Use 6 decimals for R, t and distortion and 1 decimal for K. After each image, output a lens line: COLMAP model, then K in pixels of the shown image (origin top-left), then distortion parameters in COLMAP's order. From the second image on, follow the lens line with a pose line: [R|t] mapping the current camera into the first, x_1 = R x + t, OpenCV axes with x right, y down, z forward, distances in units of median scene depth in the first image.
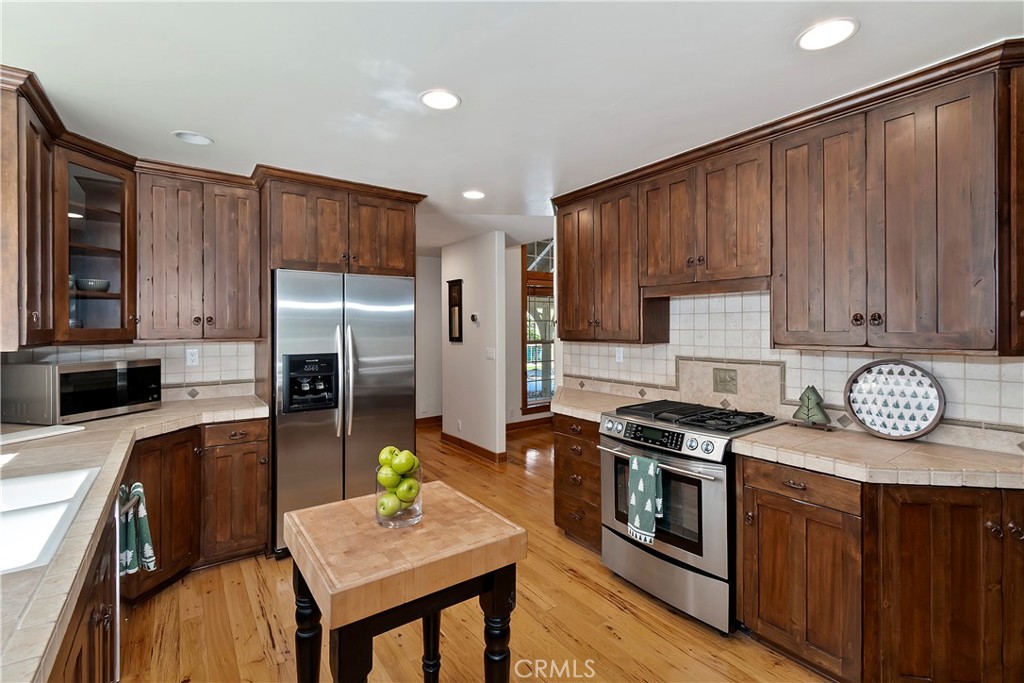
lens RADIAL K [[462.1, 0, 511.0], [0, 462.1, 331.1], [0, 0, 1]] dist [0.021723, -0.000011]
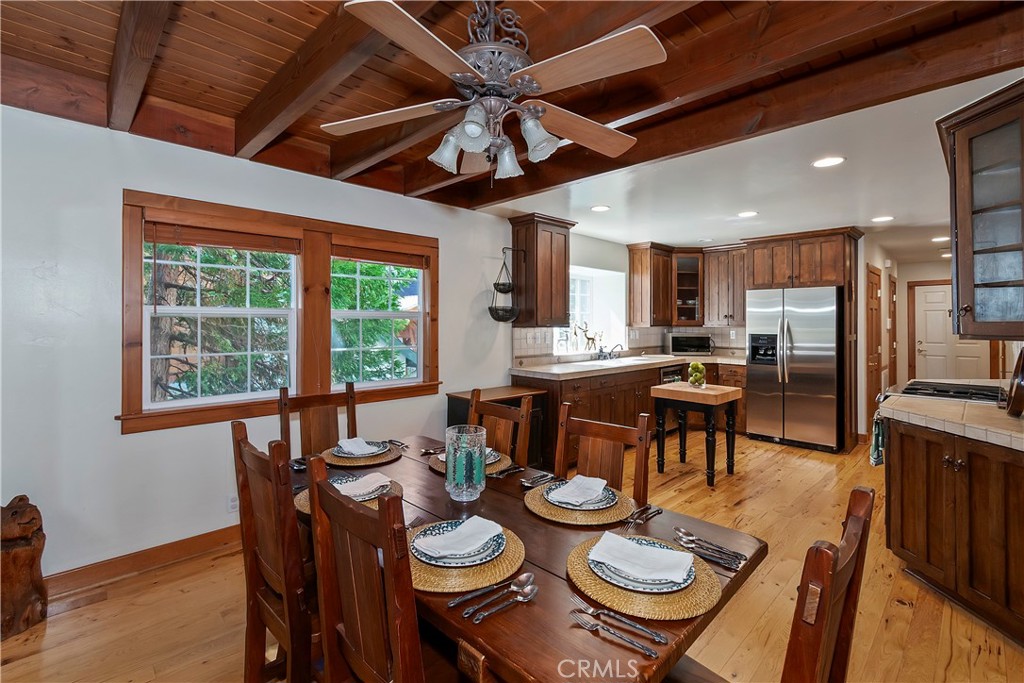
lens RADIAL K [[462.1, 0, 511.0], [0, 462.1, 331.1], [0, 0, 1]] dist [0.021723, -0.000011]
pose [[0.158747, 0.024670, -0.987011, 1.230767], [-0.010099, 0.999676, 0.023362, 0.003711], [0.987268, 0.006259, 0.158944, -0.290924]]
